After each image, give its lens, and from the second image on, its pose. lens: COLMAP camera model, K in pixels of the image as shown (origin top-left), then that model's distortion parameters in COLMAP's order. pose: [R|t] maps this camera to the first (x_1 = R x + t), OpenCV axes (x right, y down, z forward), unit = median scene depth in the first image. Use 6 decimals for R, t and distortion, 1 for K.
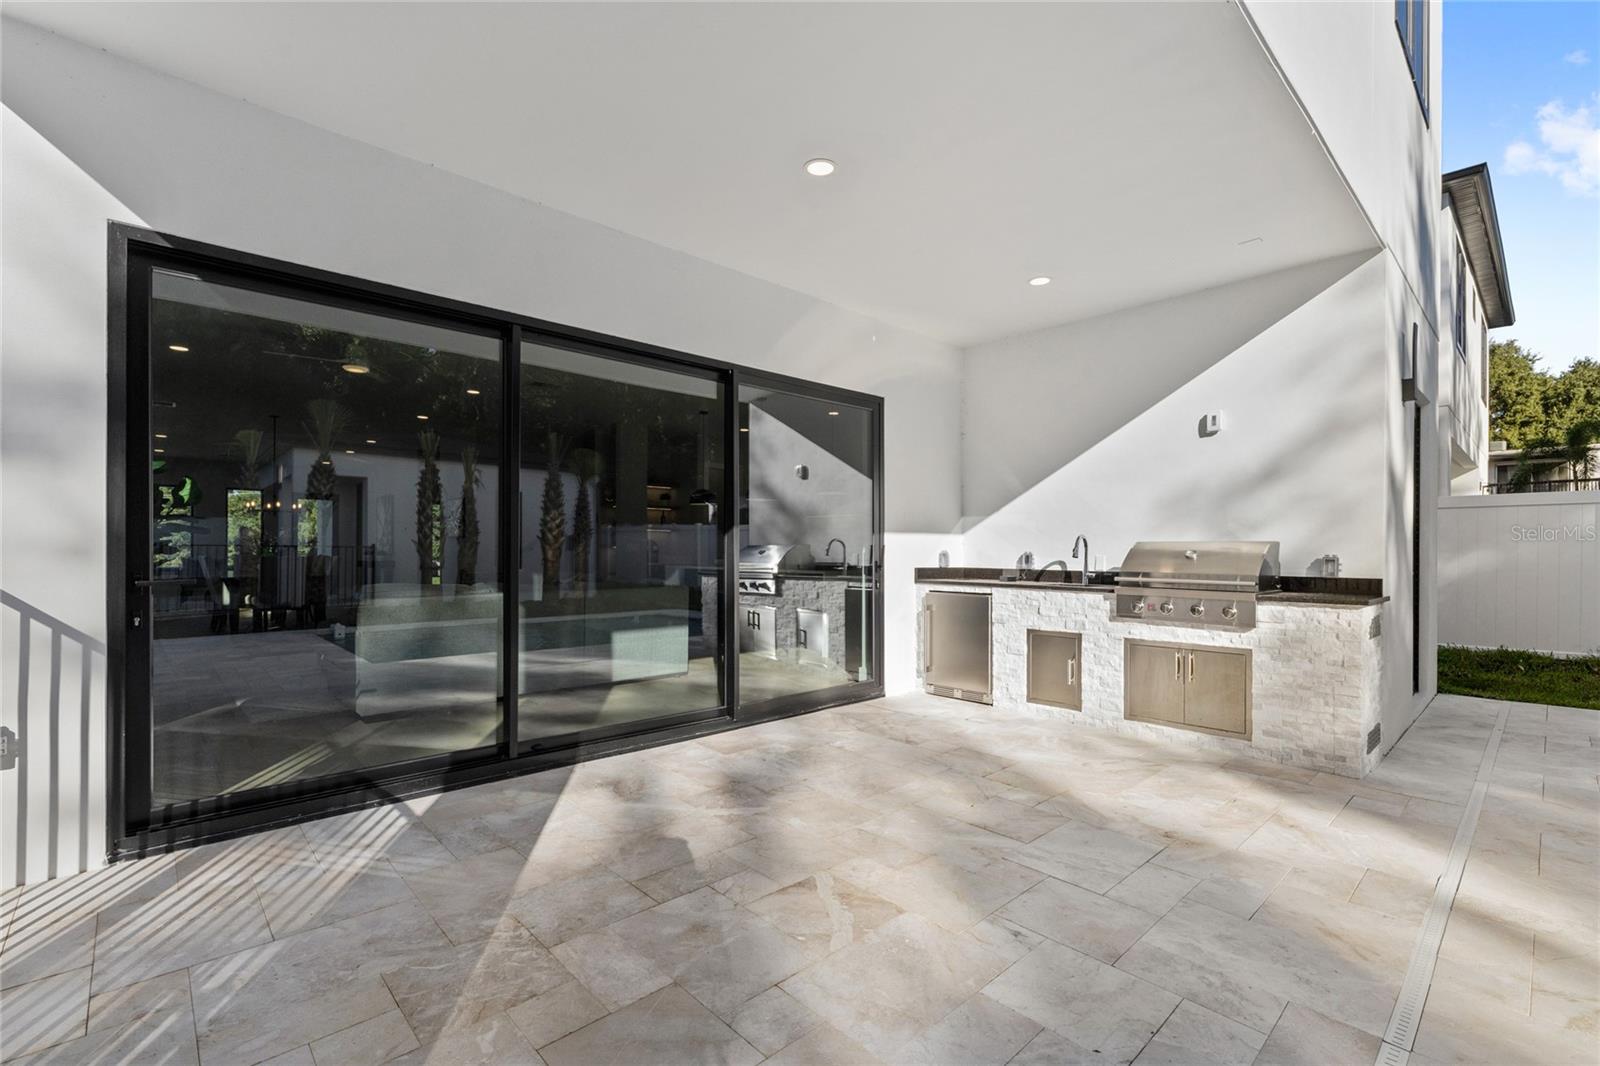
lens RADIAL K [[708.3, 0, 798.1], [0, 708.3, 546.7], [0, 0, 1]] dist [-0.000023, 0.000123]
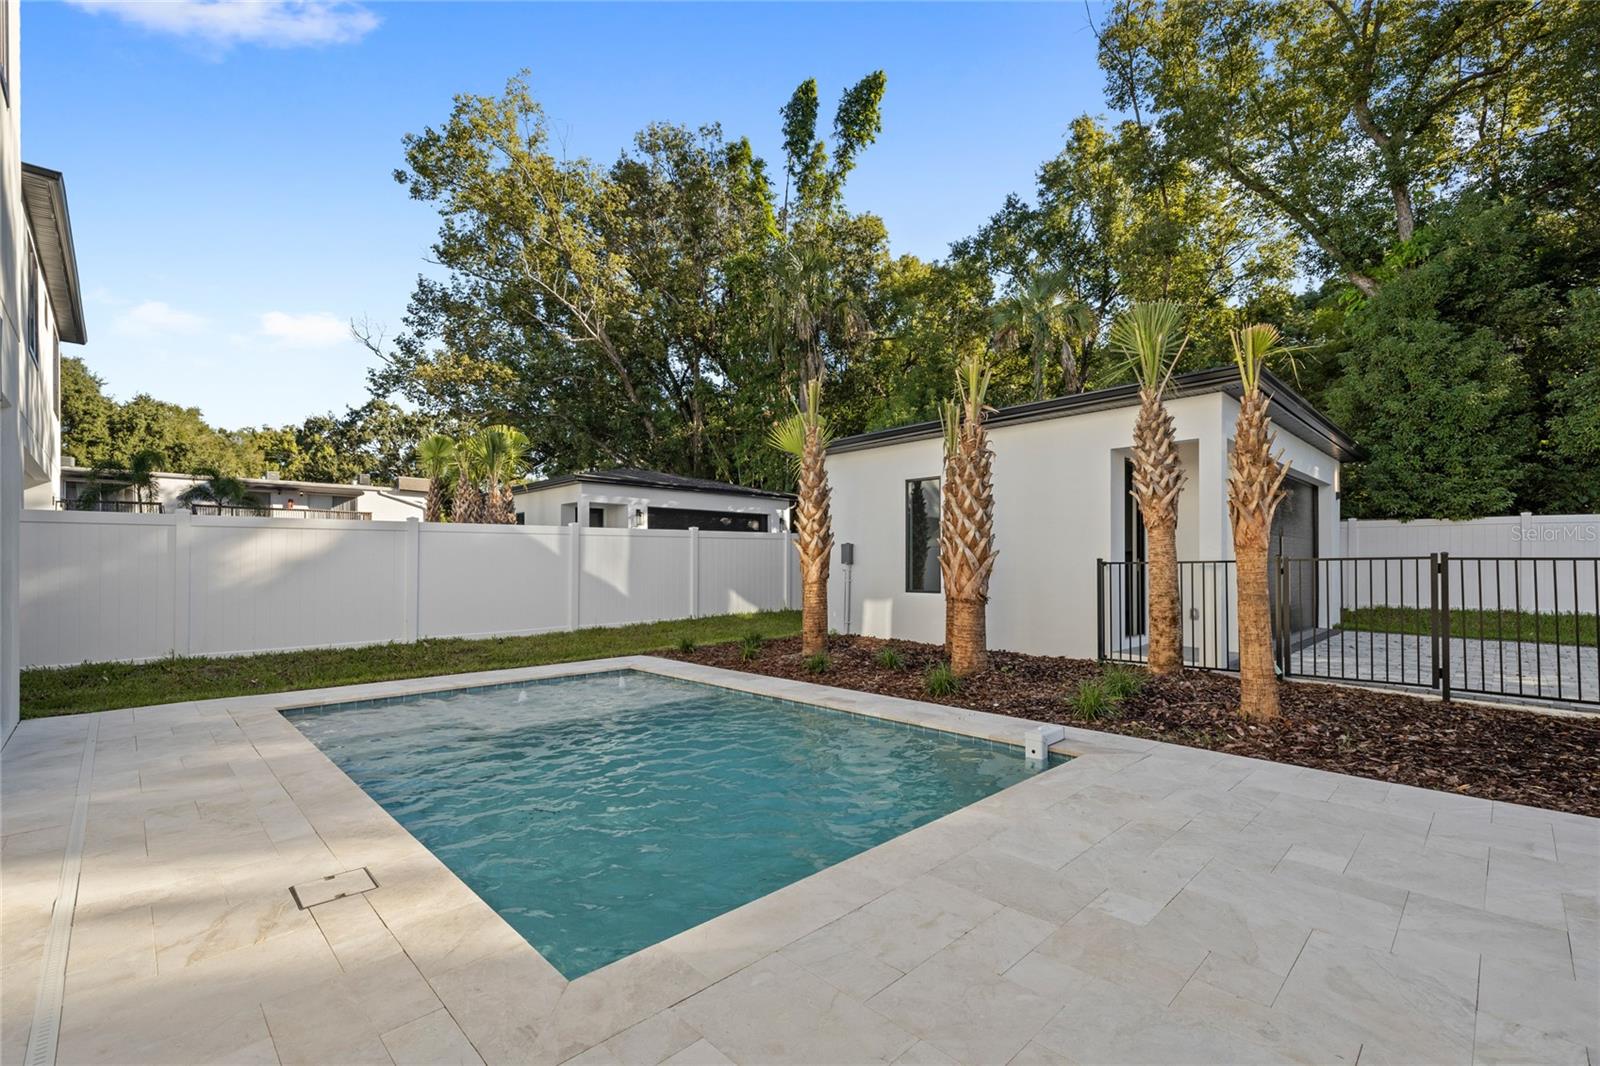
lens RADIAL K [[694.9, 0, 798.0], [0, 694.9, 567.2], [0, 0, 1]] dist [-0.000623, 0.000629]
pose [[-0.021954, -0.006625, 0.999737, -0.032138], [0.000908, 0.999978, 0.006646, 0.000205], [-0.999759, 0.001054, -0.021948, -0.001301]]
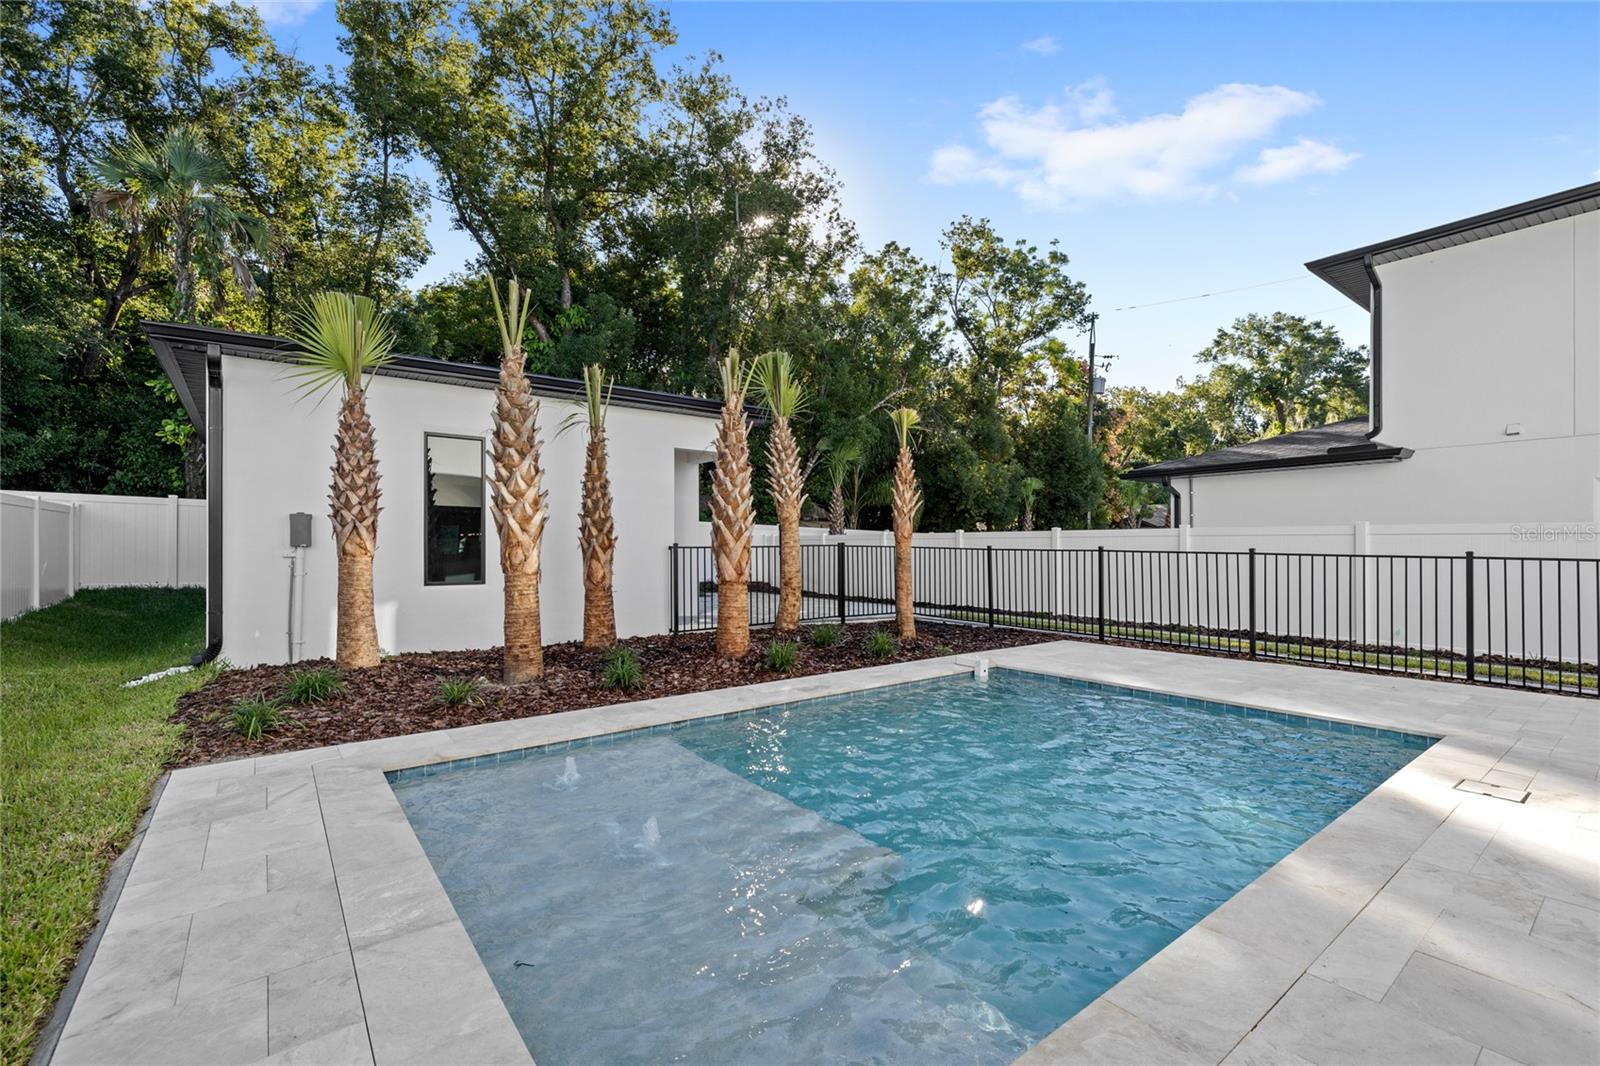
lens RADIAL K [[697.6, 0, 802.8], [0, 697.6, 542.7], [0, 0, 1]] dist [0.001204, -0.000339]
pose [[-0.996406, -0.000895, 0.084697, 0.958405], [-0.001628, 0.999962, -0.008590, 0.004248], [-0.084686, -0.008697, -0.996370, 0.934946]]
